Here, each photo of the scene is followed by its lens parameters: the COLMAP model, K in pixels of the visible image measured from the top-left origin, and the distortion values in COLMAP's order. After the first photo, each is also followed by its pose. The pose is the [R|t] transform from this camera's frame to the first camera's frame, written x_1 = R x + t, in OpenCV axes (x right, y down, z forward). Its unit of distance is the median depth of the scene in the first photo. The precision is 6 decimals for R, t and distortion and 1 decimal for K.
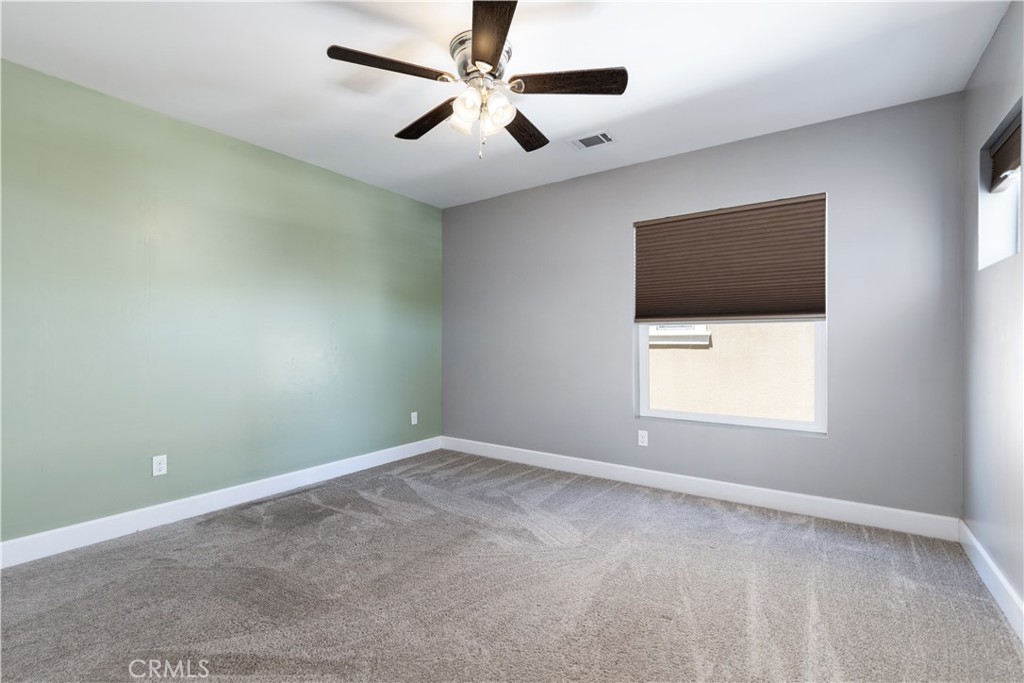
lens RADIAL K [[466.2, 0, 510.9], [0, 466.2, 342.5], [0, 0, 1]] dist [0.009393, -0.000610]
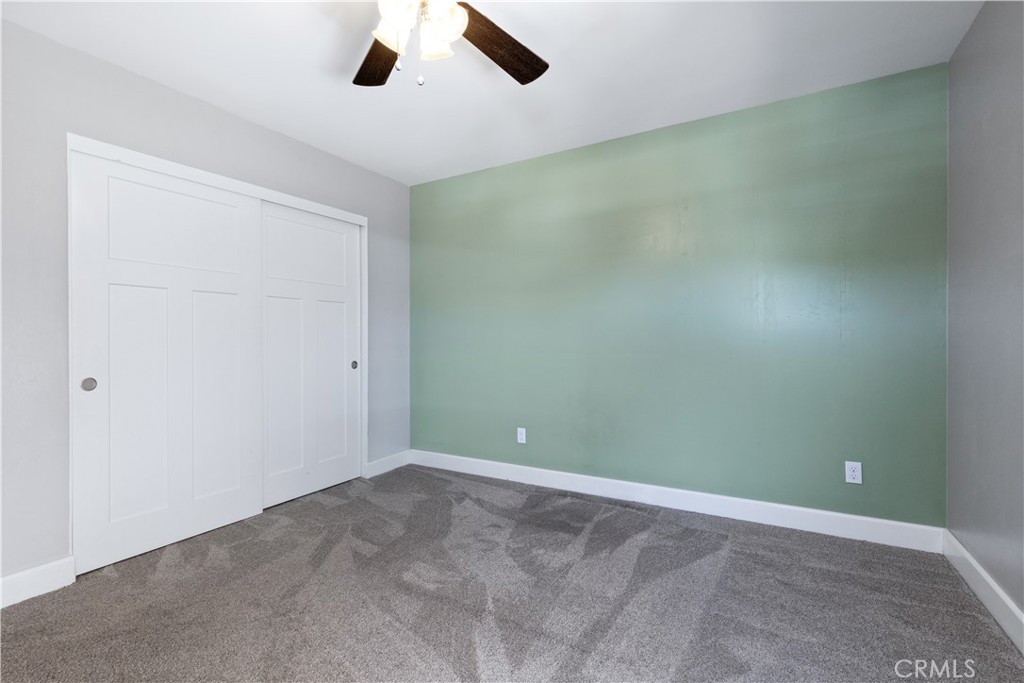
lens RADIAL K [[466.2, 0, 510.5], [0, 466.2, 342.4], [0, 0, 1]] dist [0.009393, -0.000610]
pose [[0.072462, -0.004142, -0.997363, 0.449283], [0.000946, 0.999991, -0.004084, 0.010930], [0.997371, -0.000648, 0.072465, 0.753924]]
